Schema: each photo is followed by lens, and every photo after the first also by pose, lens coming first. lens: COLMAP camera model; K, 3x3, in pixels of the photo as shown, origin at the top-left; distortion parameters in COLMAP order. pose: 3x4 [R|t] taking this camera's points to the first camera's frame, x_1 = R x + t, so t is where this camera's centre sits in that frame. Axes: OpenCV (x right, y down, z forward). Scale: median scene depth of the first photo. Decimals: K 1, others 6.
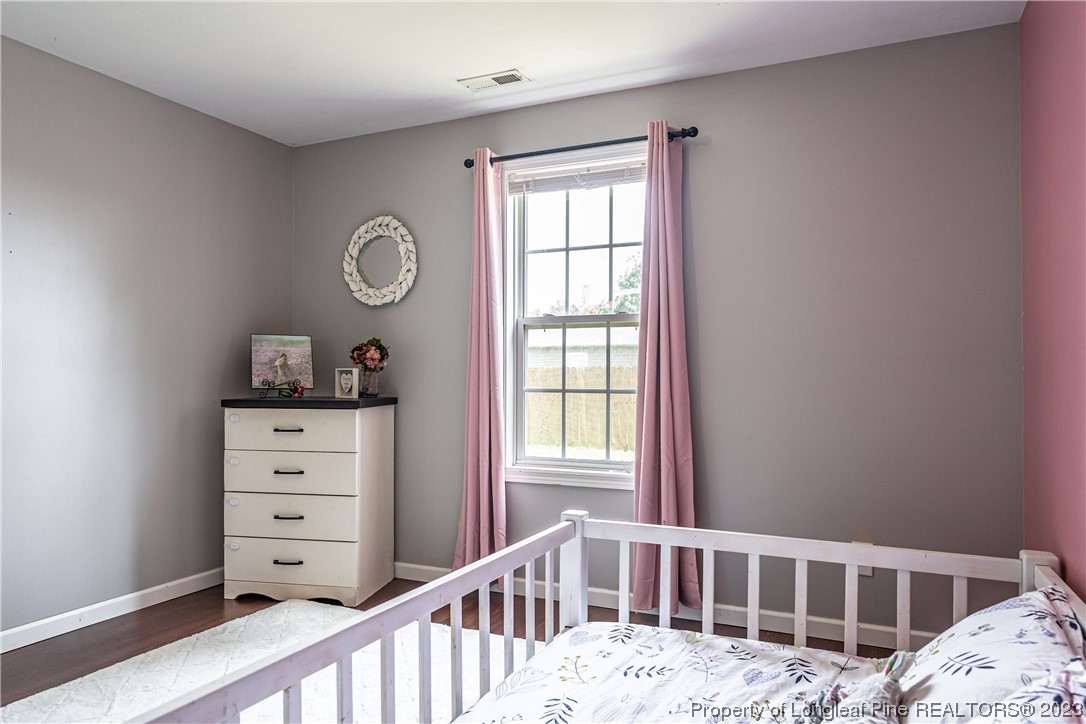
lens RADIAL K [[721.8, 0, 544.0], [0, 721.8, 356.4], [0, 0, 1]] dist [-0.005691, 0.005116]
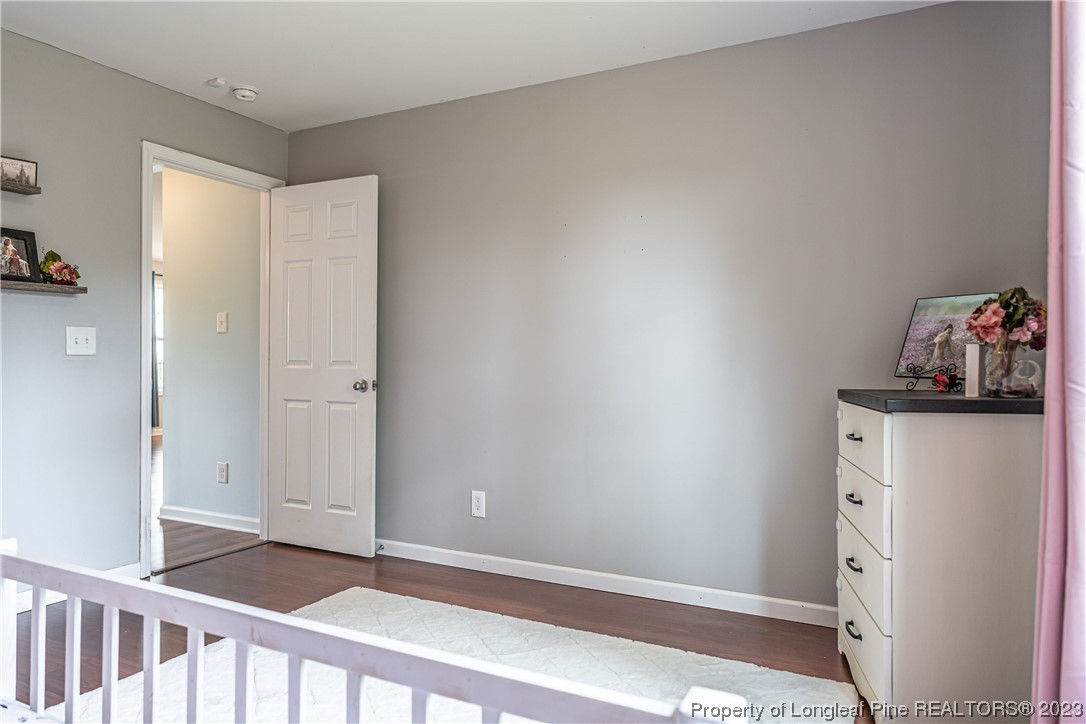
lens RADIAL K [[721.8, 0, 539.7], [0, 721.8, 360.6], [0, 0, 1]] dist [-0.005691, 0.005116]
pose [[-0.022504, 0.002646, -0.999743, 0.303205], [0.009621, 0.999951, 0.002430, 0.024047], [0.999700, -0.009564, -0.022529, 0.658813]]
